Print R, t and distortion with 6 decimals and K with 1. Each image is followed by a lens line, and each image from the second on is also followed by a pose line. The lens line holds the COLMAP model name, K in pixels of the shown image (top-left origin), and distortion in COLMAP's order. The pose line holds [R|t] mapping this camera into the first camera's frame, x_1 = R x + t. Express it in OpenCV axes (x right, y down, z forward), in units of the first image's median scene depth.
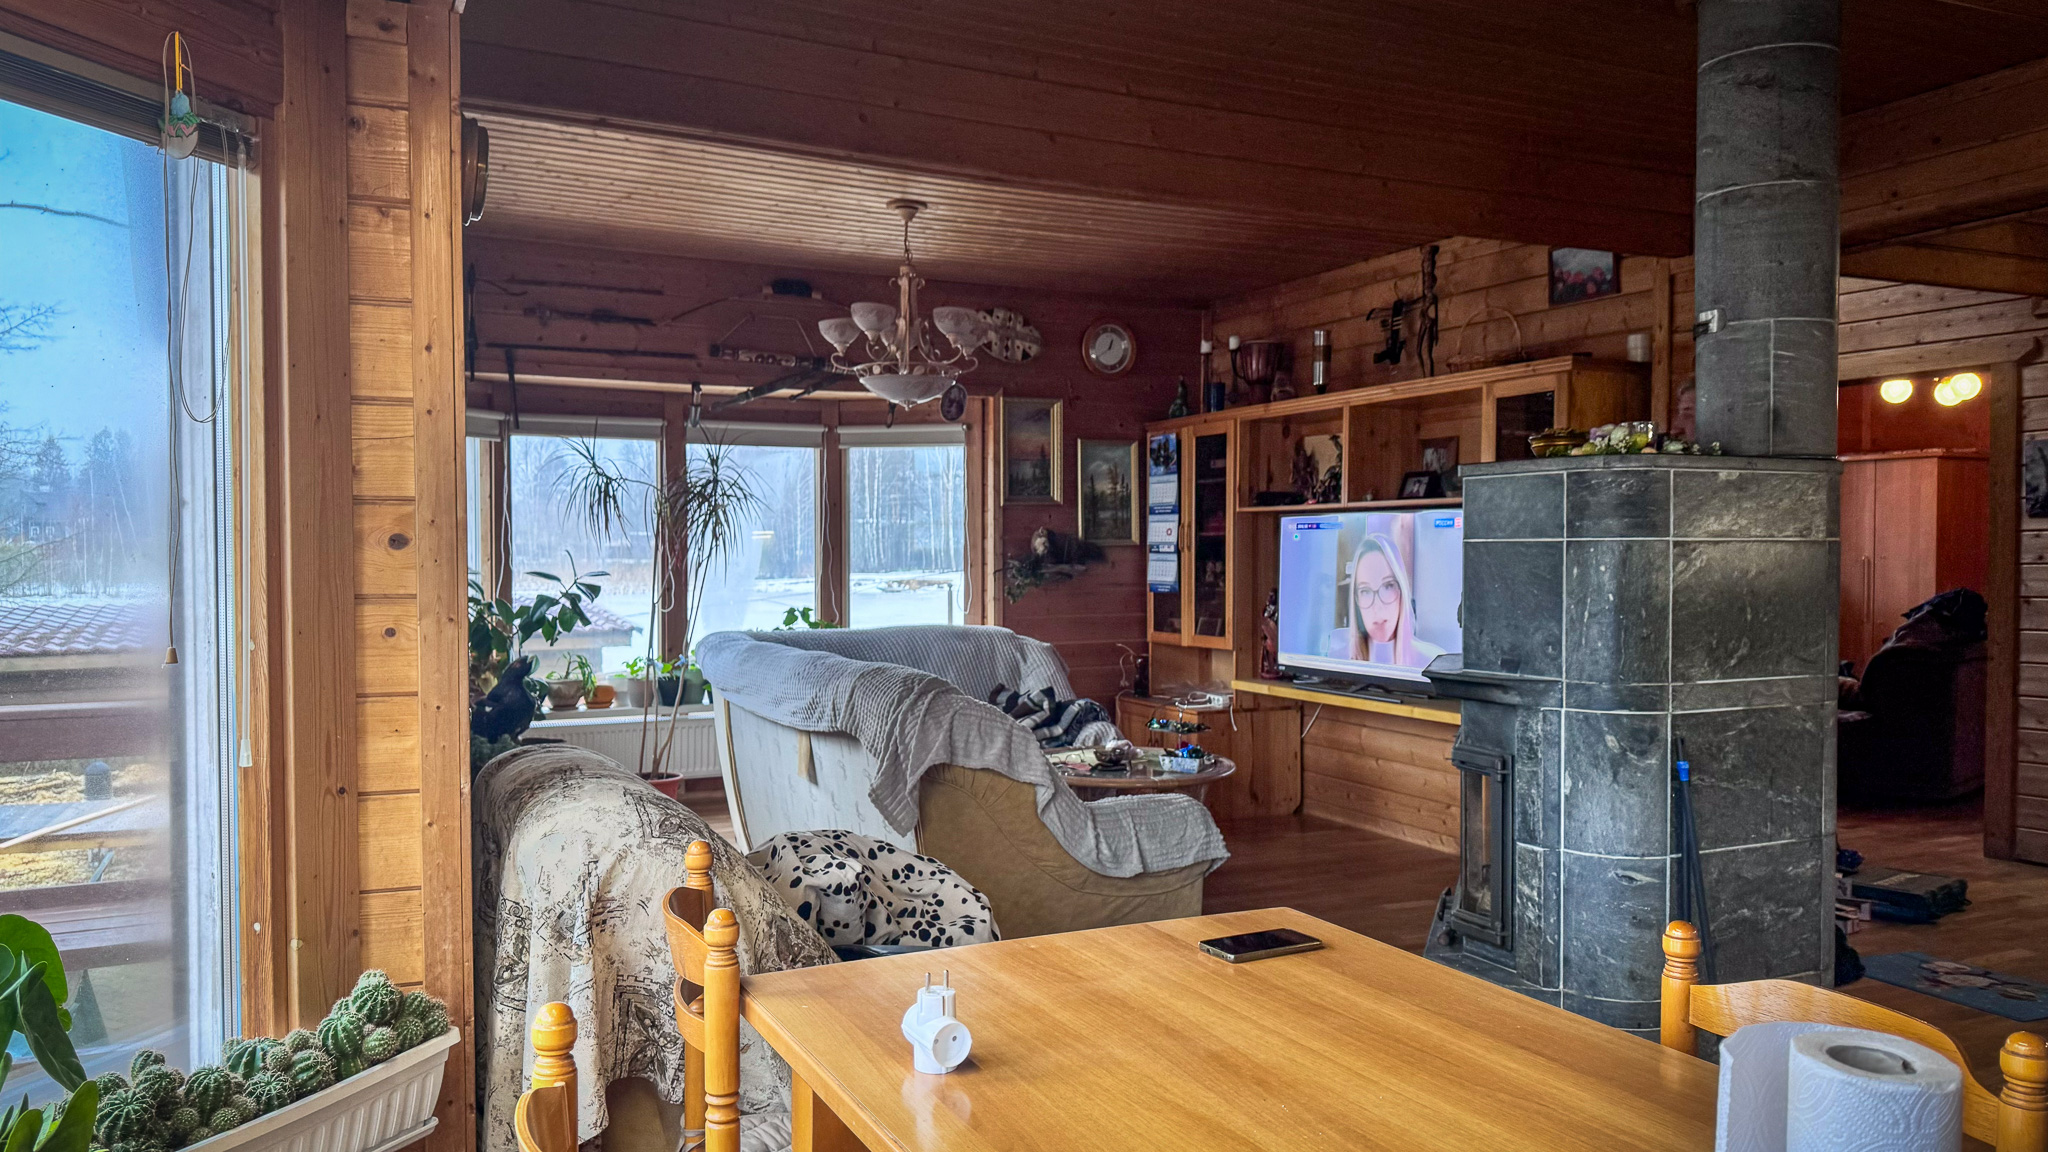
lens RADIAL K [[1419.5, 0, 1025.0], [0, 1419.5, 588.3], [0, 0, 1]] dist [0.137929, -0.261157]
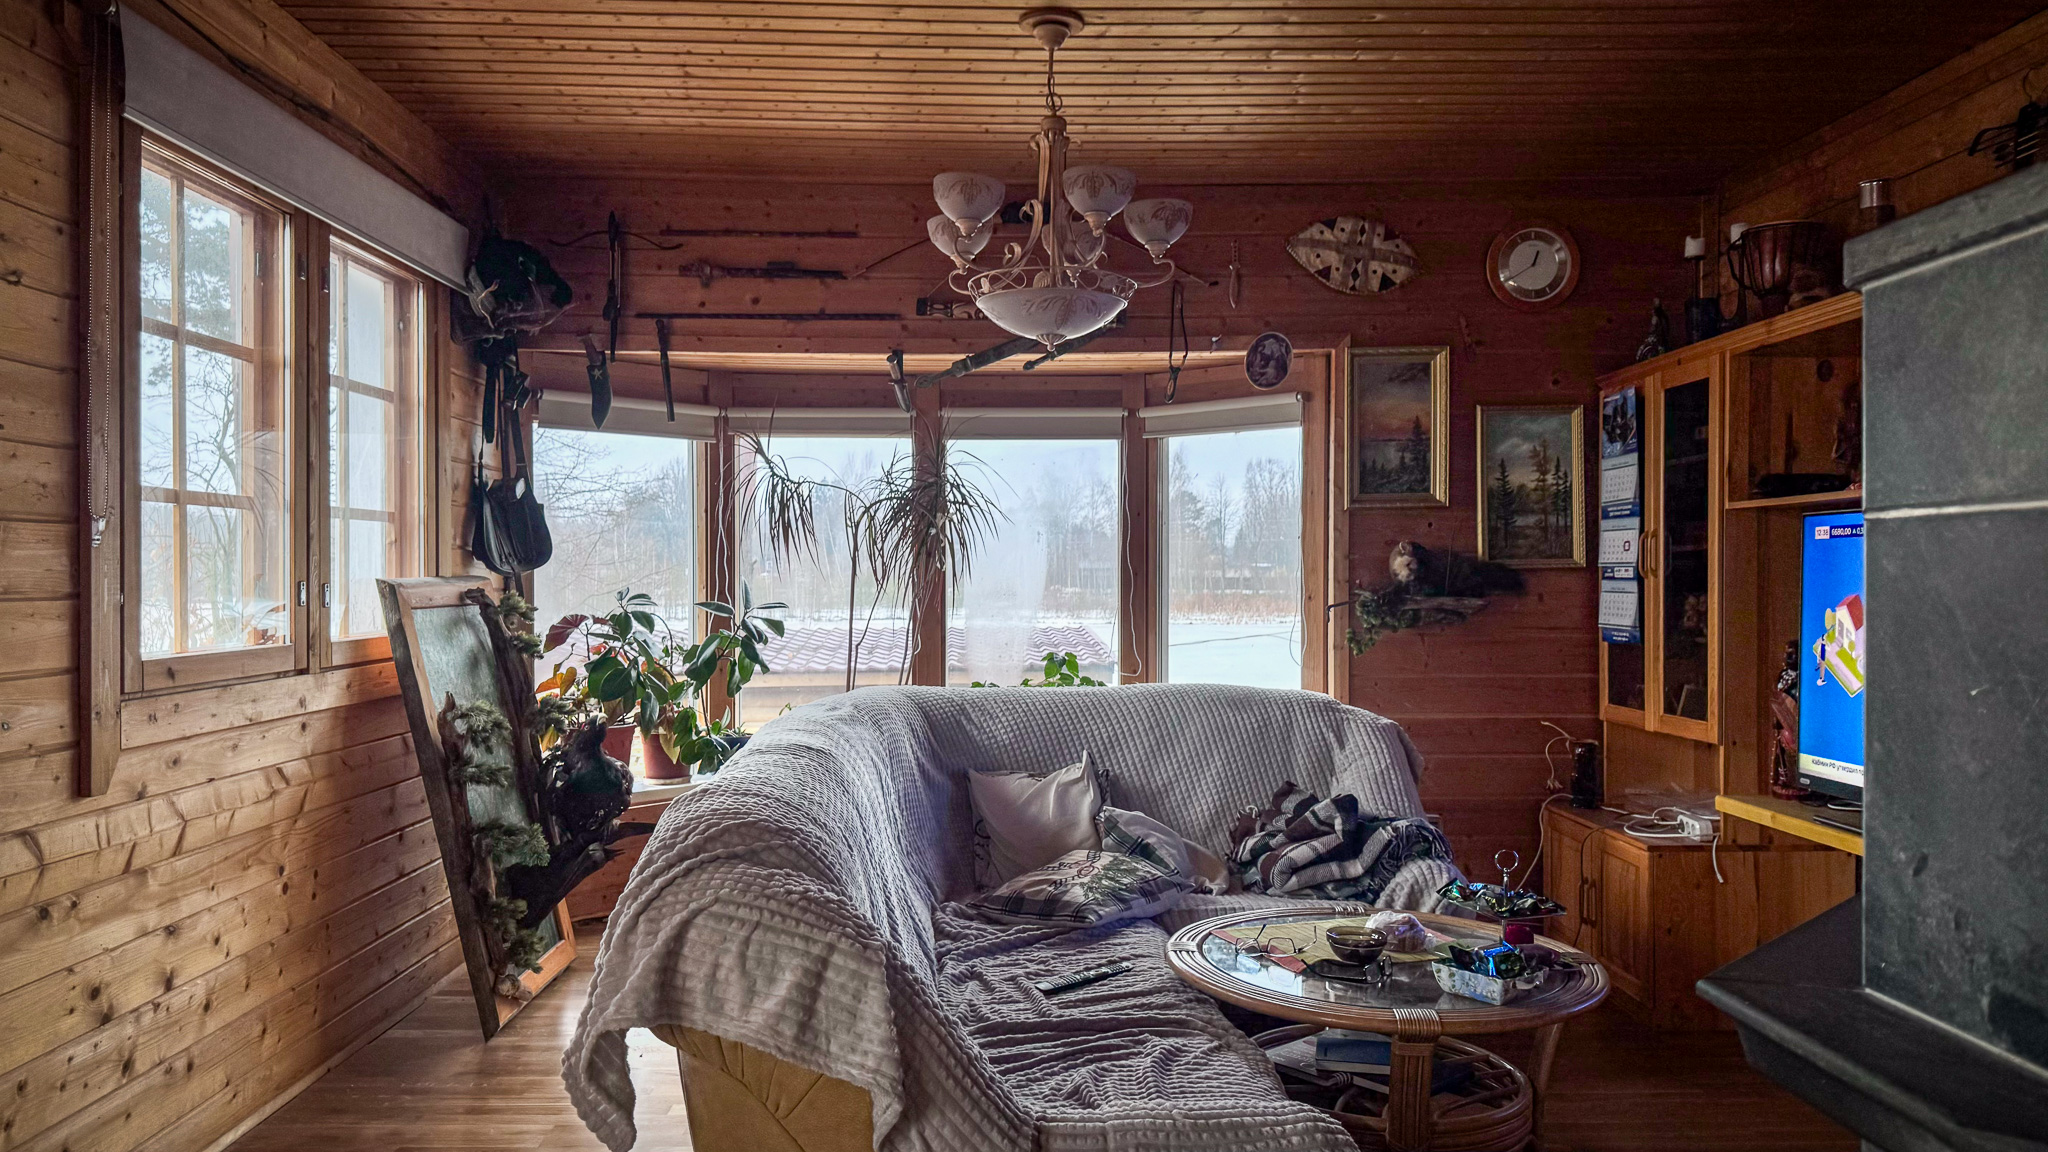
lens RADIAL K [[1419.5, 0, 1025.0], [0, 1419.5, 588.3], [0, 0, 1]] dist [0.137929, -0.261157]
pose [[0.908372, 0.002906, -0.418153, 0.129291], [-0.011987, 0.999746, -0.019092, -0.005886], [0.417991, 0.022355, 0.908176, 0.323395]]
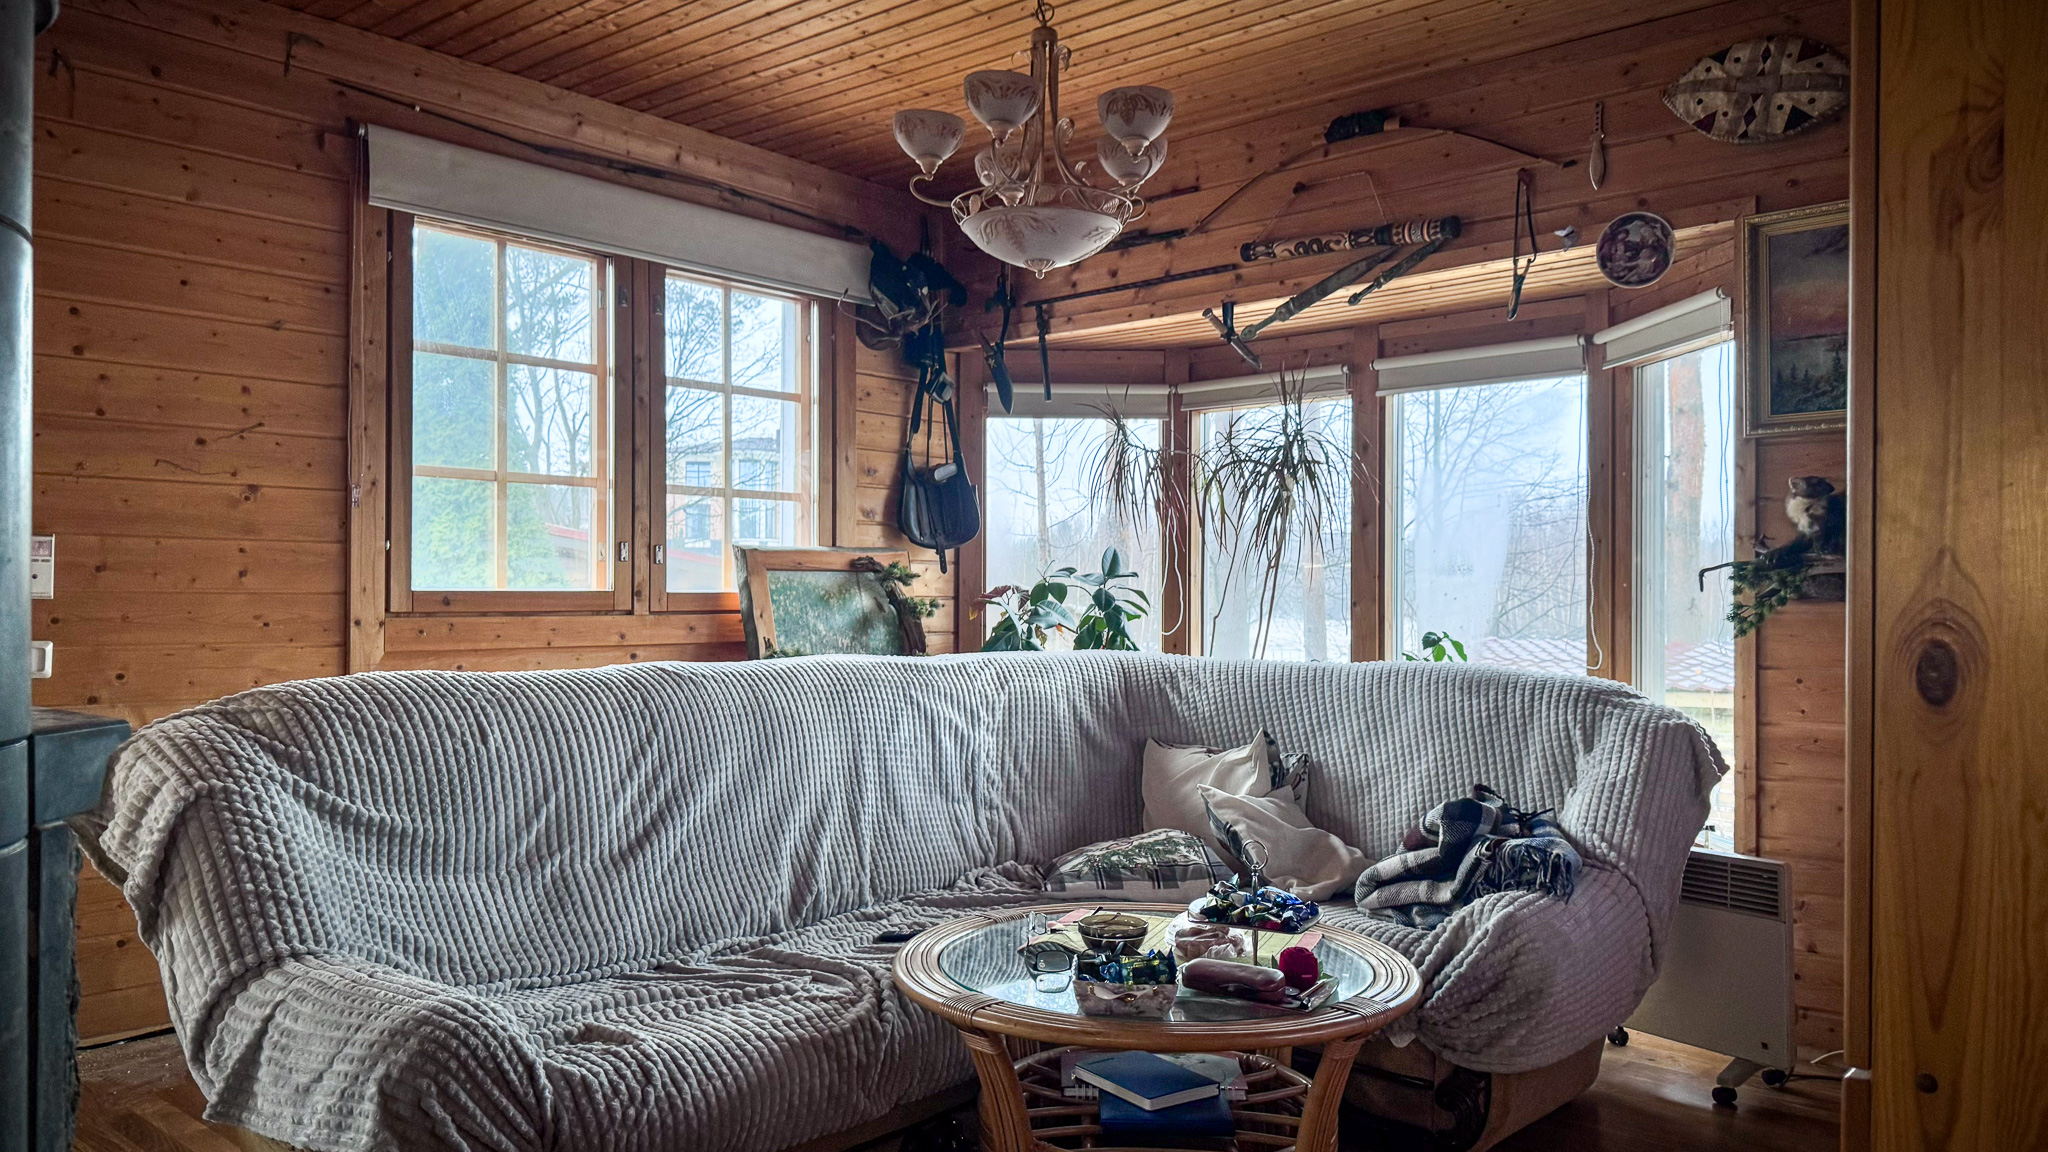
lens RADIAL K [[1449.7, 0, 1024.0], [0, 1449.7, 576.0], [0, 0, 1]] dist [0.084859, -0.134871]
pose [[0.384802, -0.009762, -0.922948, 0.356052], [-0.032791, 0.999168, -0.024239, 0.009925], [0.922417, 0.039592, 0.384161, 0.581226]]
